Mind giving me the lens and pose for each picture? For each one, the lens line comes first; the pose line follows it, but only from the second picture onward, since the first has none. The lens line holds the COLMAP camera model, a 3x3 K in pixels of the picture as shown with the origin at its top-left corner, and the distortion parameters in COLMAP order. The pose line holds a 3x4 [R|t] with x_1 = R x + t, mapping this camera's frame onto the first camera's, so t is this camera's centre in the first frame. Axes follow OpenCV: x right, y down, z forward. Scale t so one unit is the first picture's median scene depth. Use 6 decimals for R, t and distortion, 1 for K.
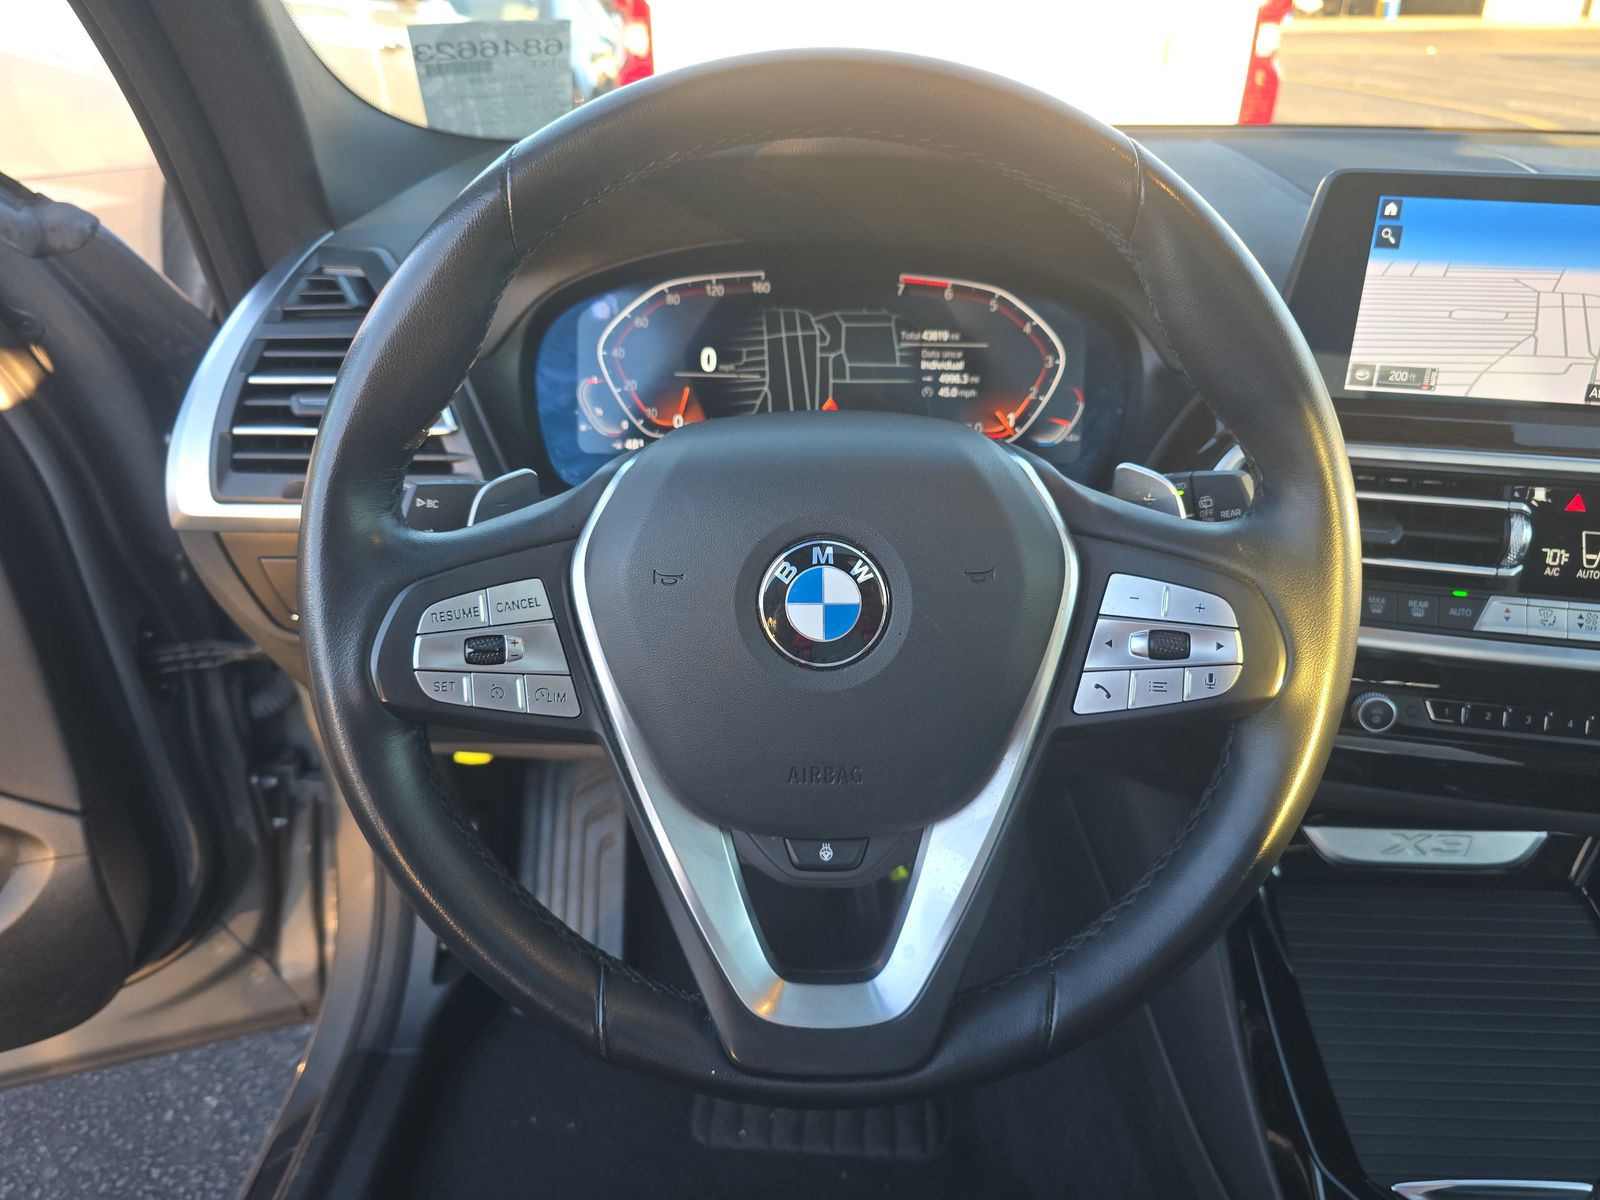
lens RADIAL K [[1090.0, 0, 805.1], [0, 1090.0, 595.8], [0, 0, 1]] dist [0.036600, -0.011834]
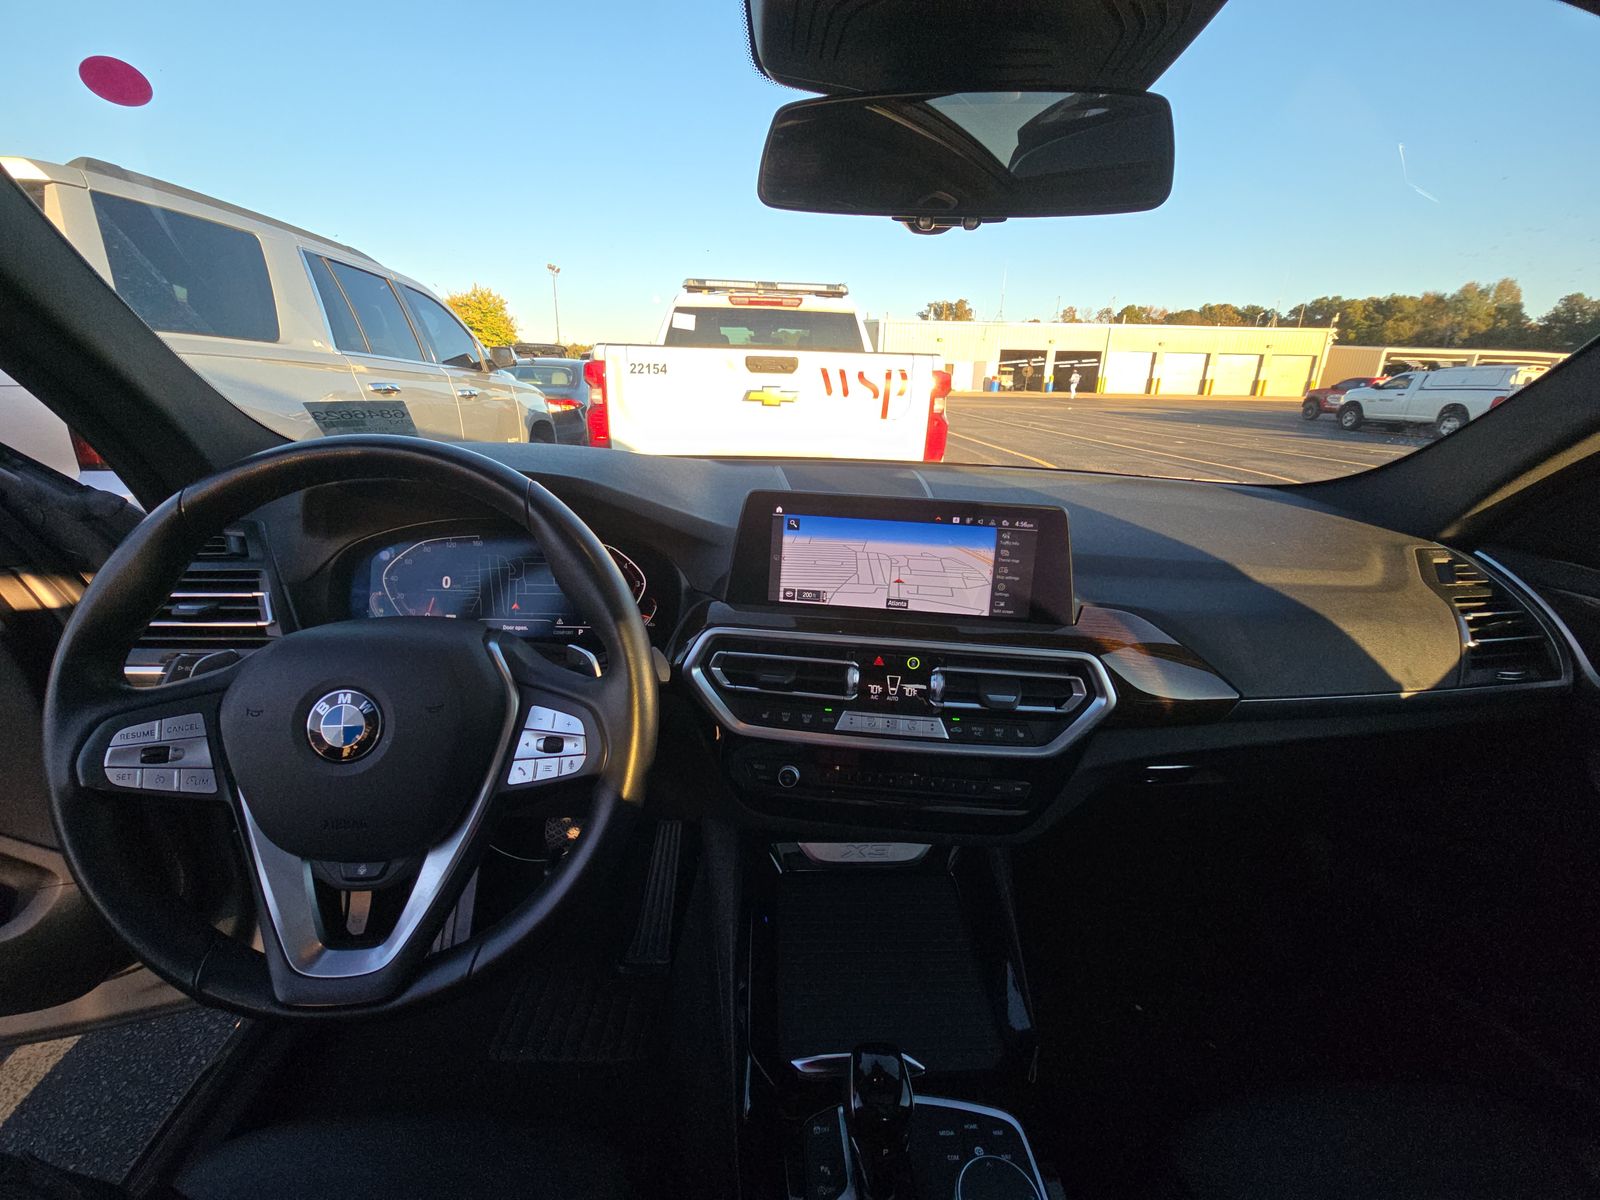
lens RADIAL K [[646.3, 0, 799.9], [0, 646.3, 607.3], [0, 0, 1]] dist [0.005905, -0.001701]
pose [[0.997726, -0.002669, 0.067345, 0.421701], [0.012616, 0.988949, -0.147717, -0.011031], [-0.066206, 0.148230, 0.986734, -0.081696]]
